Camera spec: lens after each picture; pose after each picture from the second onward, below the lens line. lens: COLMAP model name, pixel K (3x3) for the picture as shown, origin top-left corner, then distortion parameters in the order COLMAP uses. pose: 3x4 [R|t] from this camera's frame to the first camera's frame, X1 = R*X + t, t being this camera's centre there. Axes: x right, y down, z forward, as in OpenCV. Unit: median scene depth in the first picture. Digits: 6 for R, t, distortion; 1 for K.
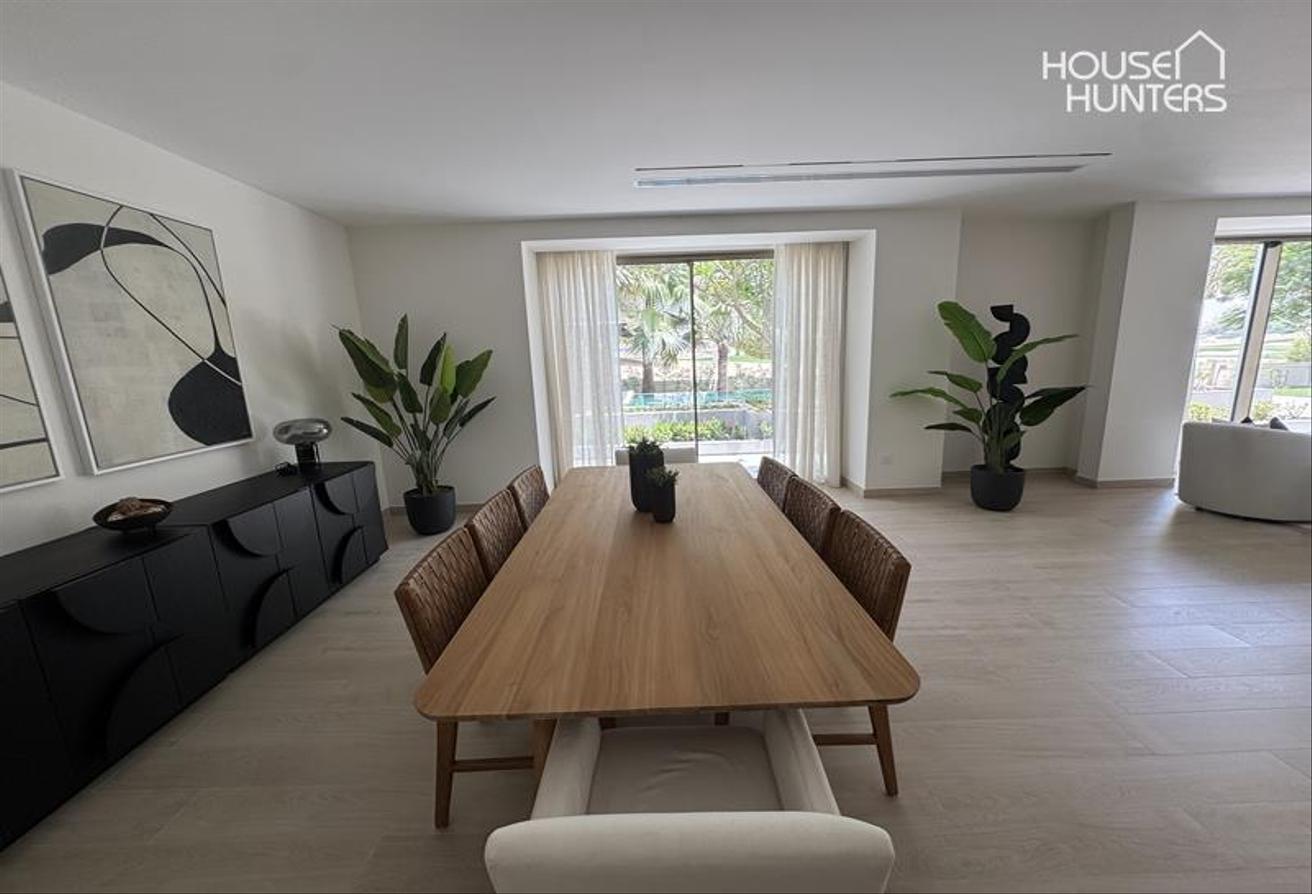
lens RADIAL K [[517.8, 0, 654.2], [0, 517.8, 459.3], [0, 0, 1]] dist [0.000281, 0.000132]
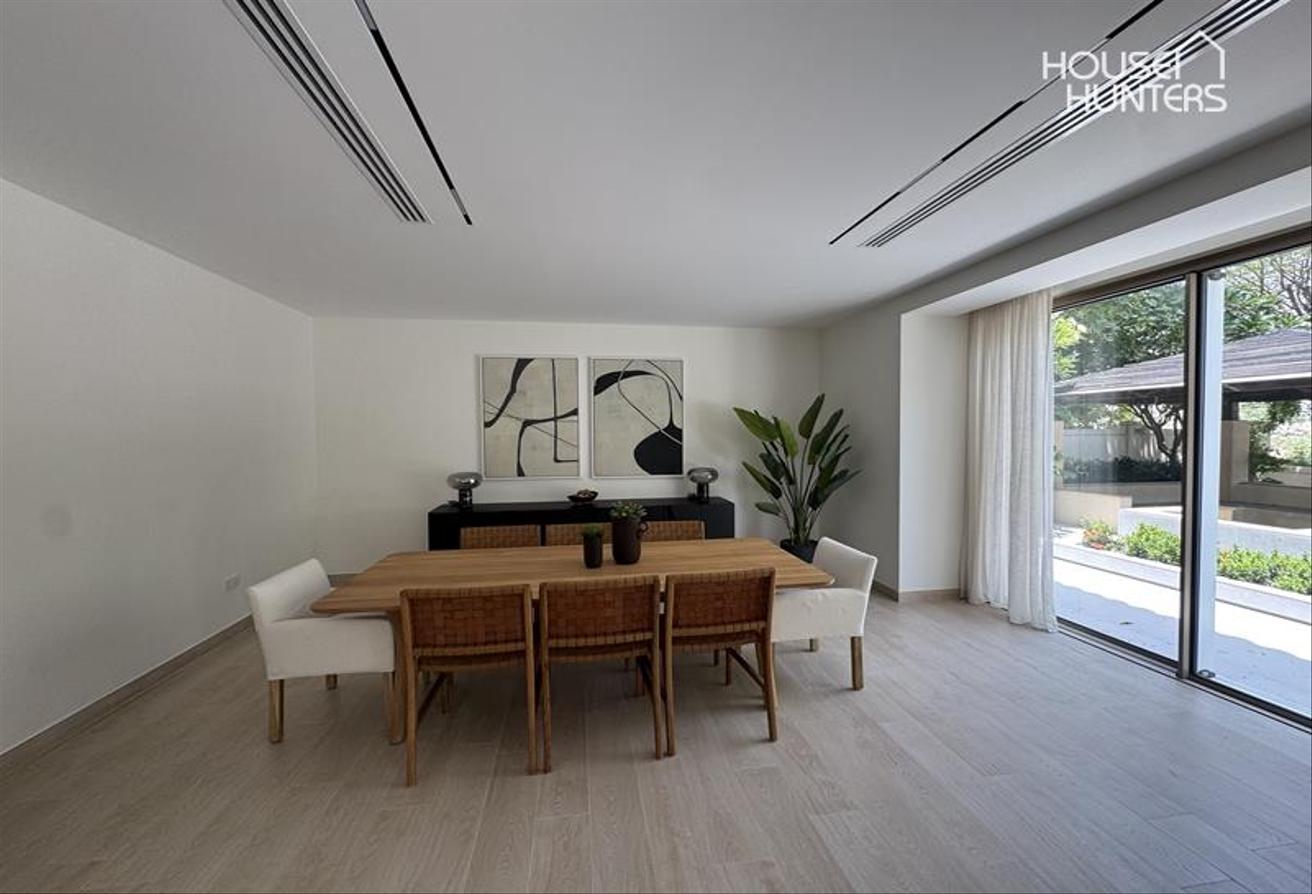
lens RADIAL K [[526.7, 0, 656.0], [0, 526.7, 447.0], [0, 0, 1]] dist [0.032705, 0.000056]
pose [[0.155775, 0.060805, -0.985919, 0.911744], [-0.196104, 0.980140, 0.029464, -0.165727], [0.968131, 0.188753, 0.164606, 0.613131]]
